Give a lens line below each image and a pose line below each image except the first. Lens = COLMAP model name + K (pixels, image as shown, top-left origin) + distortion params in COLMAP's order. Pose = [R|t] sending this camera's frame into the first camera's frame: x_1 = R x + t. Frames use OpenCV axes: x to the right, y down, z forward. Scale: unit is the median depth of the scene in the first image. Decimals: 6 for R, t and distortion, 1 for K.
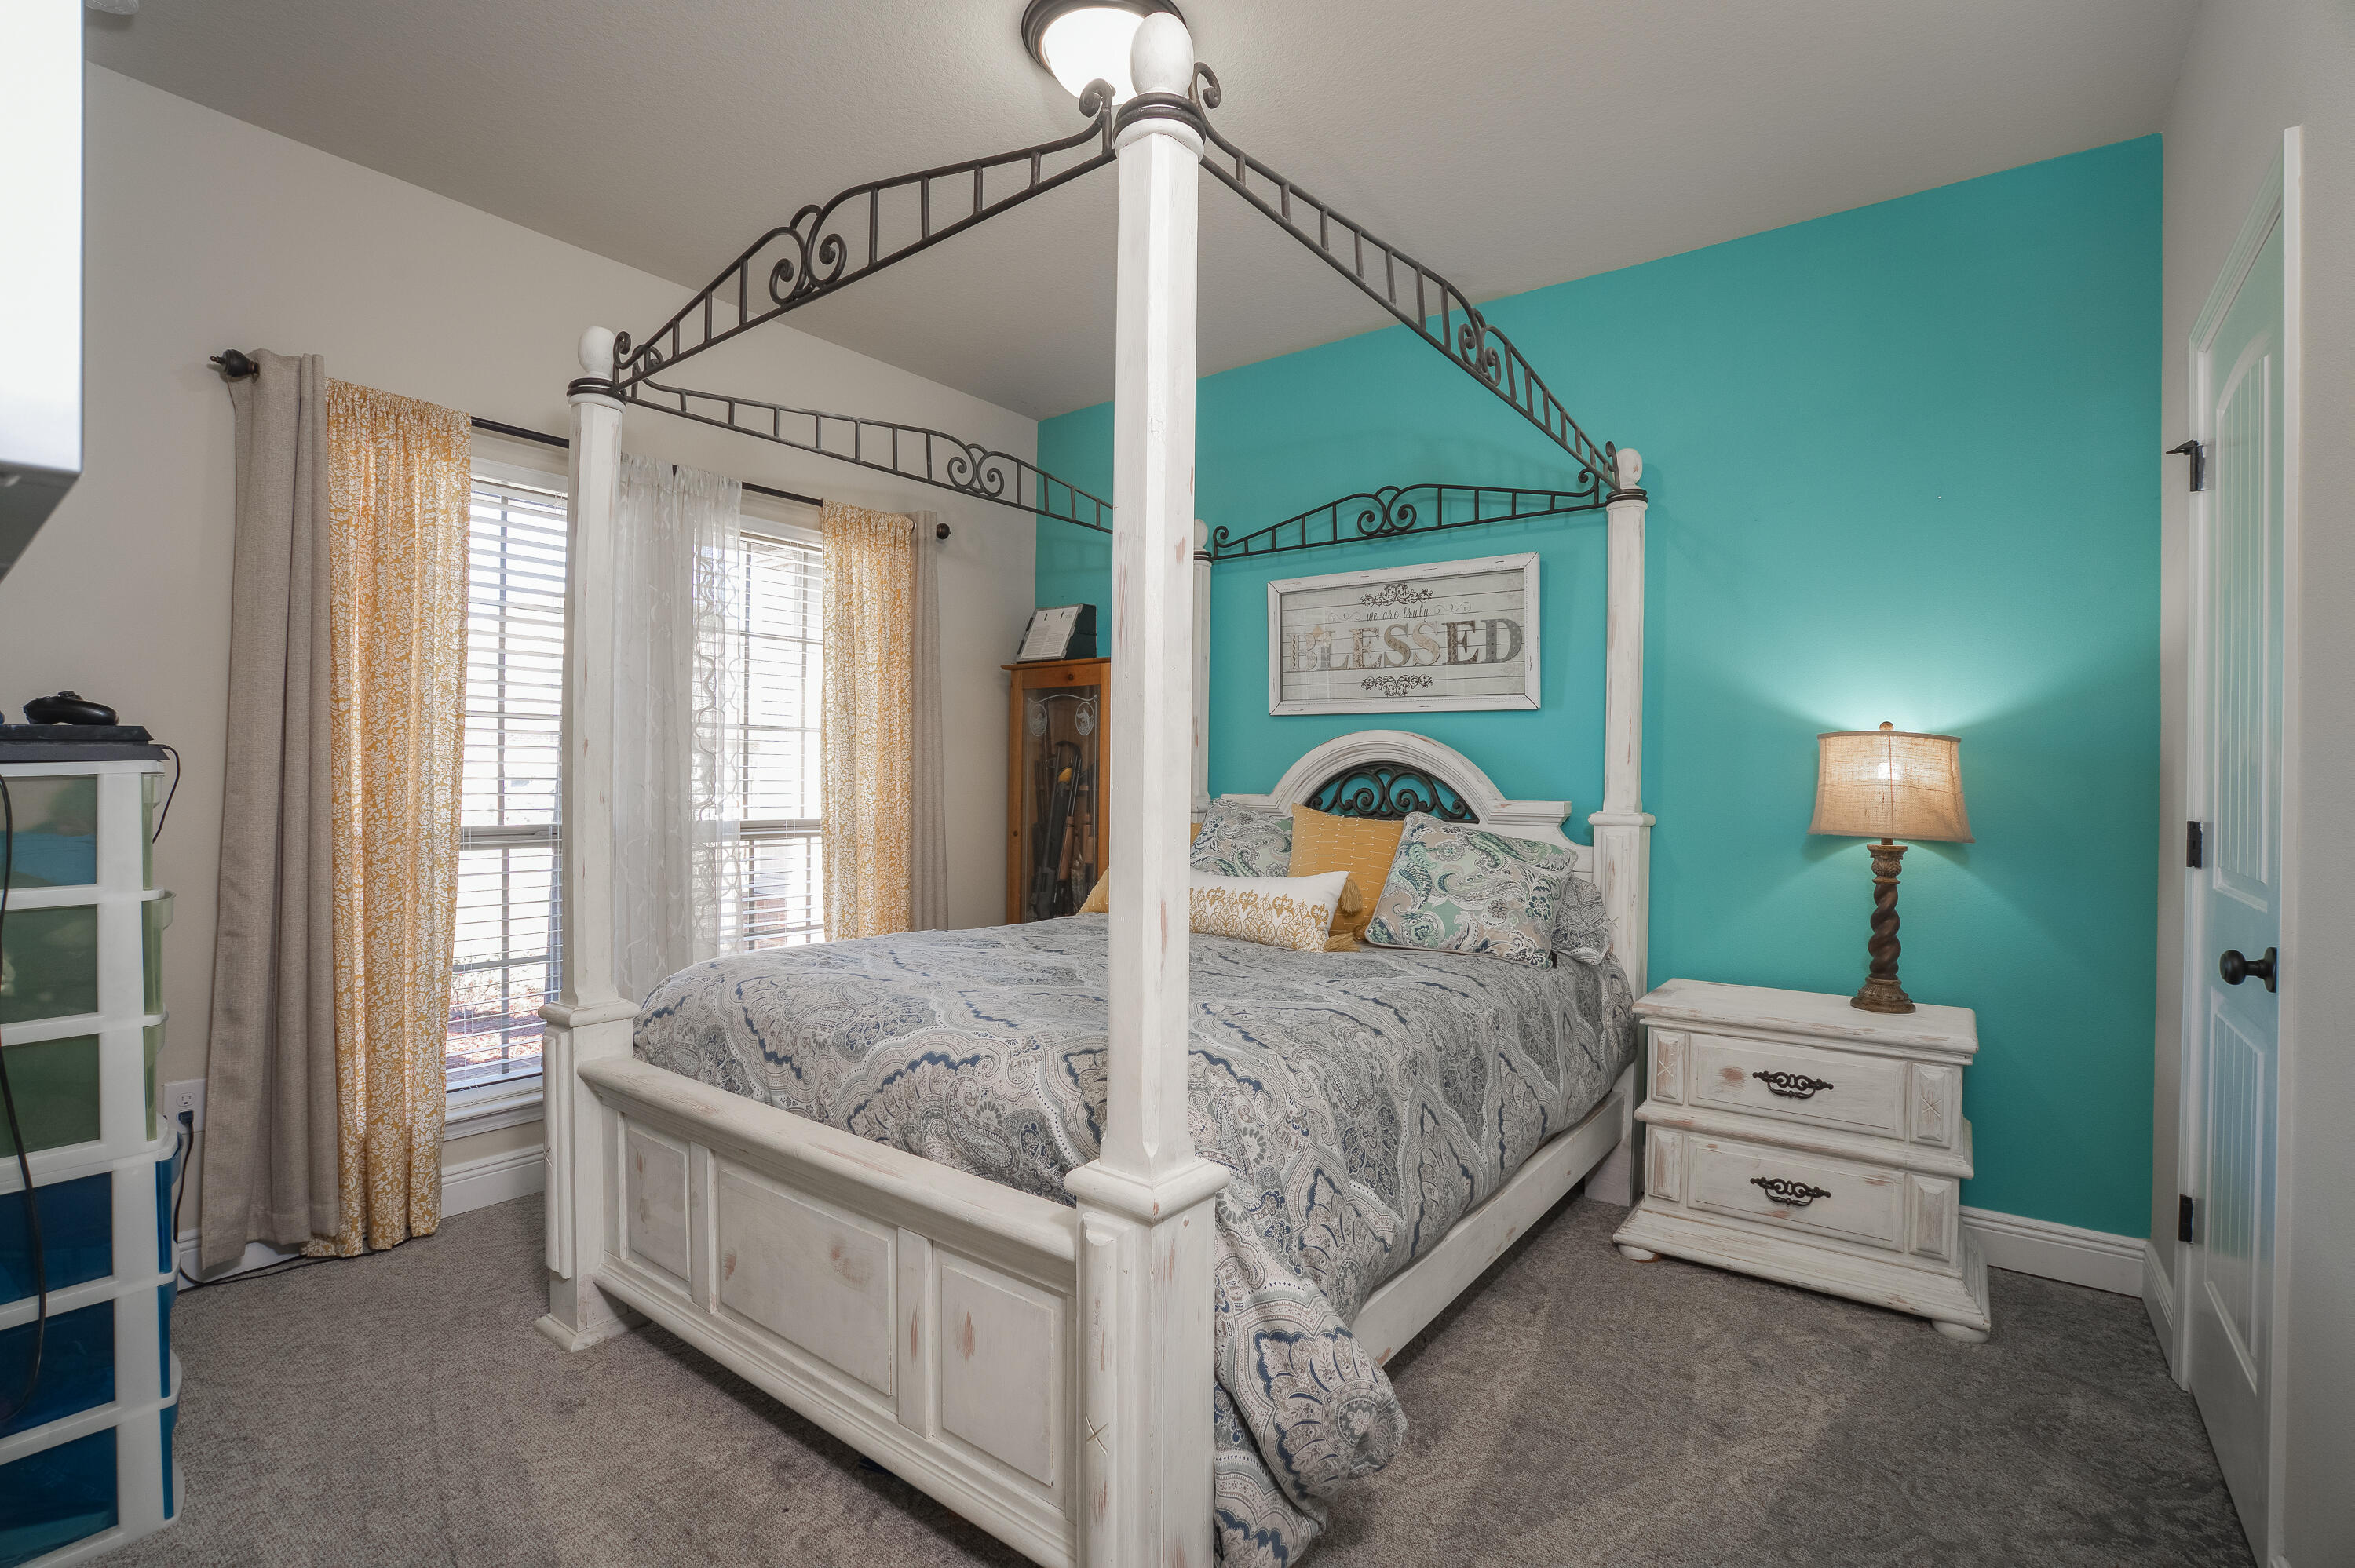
lens RADIAL K [[1074.0, 0, 1169.9], [0, 1074.0, 786.4], [0, 0, 1]] dist [-0.049258, 0.013009]
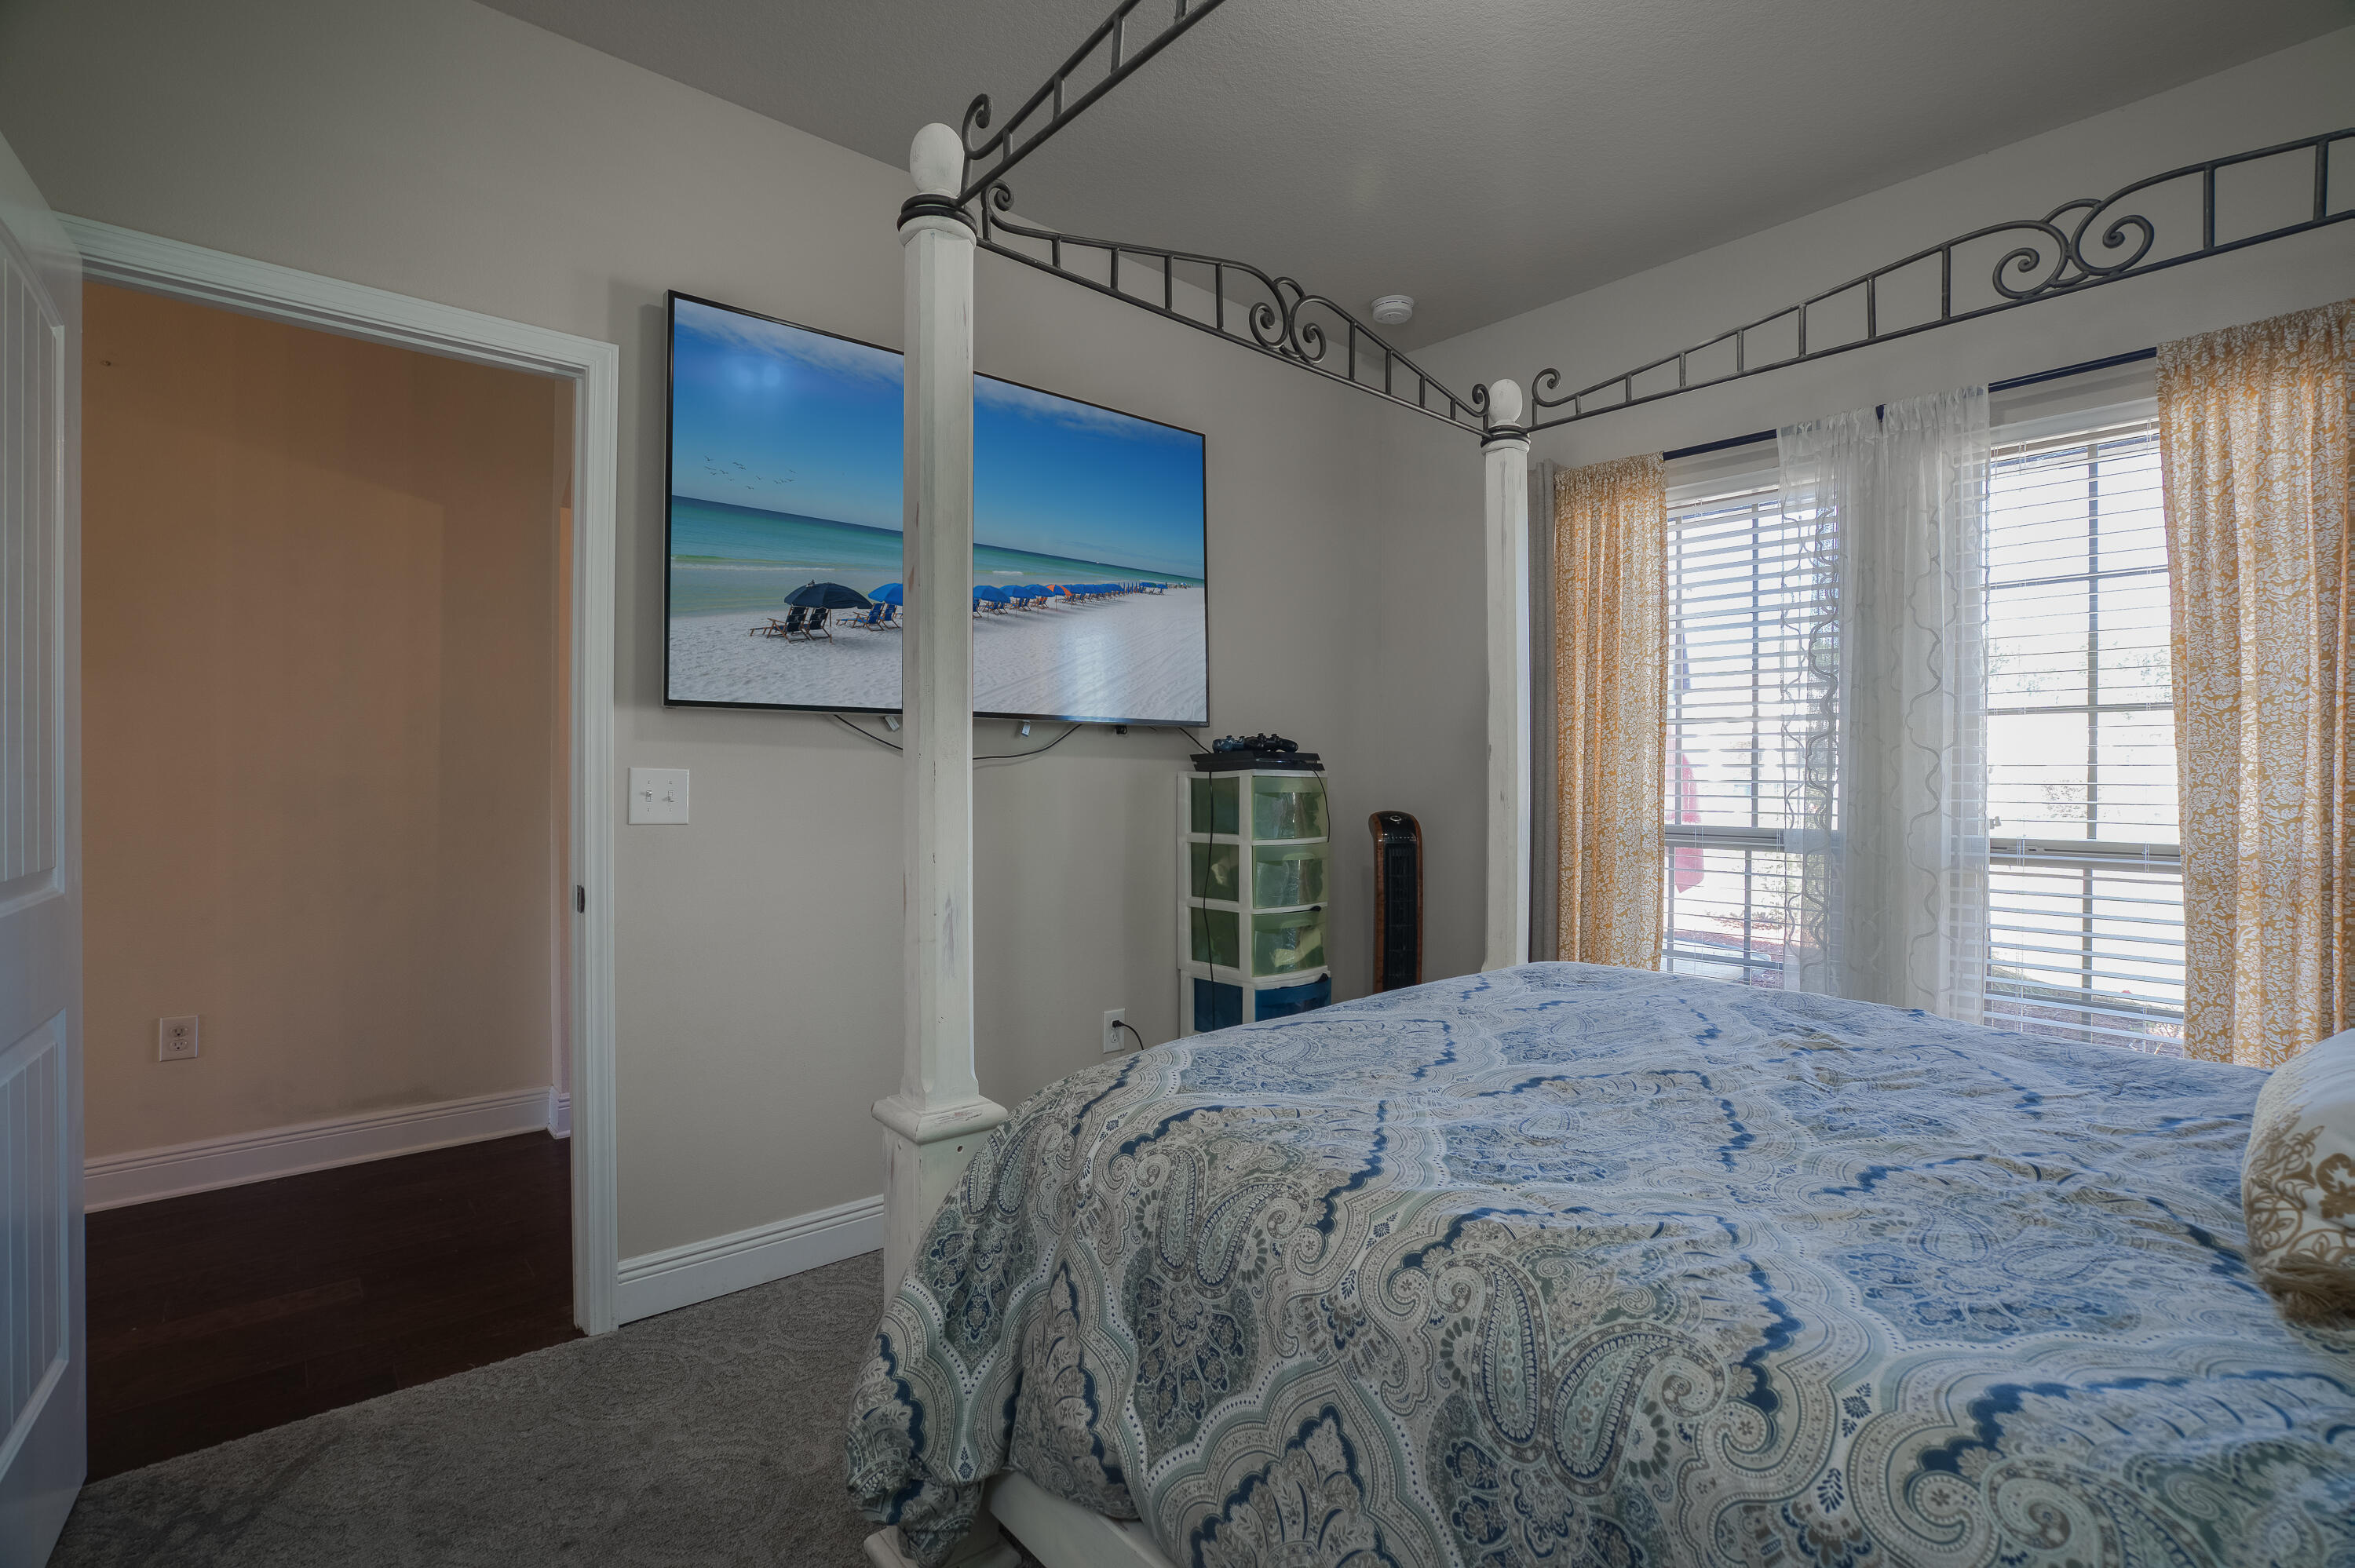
lens RADIAL K [[1074.0, 0, 1172.9], [0, 1074.0, 777.3], [0, 0, 1]] dist [-0.049258, 0.013009]
pose [[-0.197372, -0.009957, -0.980278, 0.471917], [-0.012441, 0.999893, -0.007651, 0.003036], [0.980250, 0.010685, -0.197475, 0.644344]]
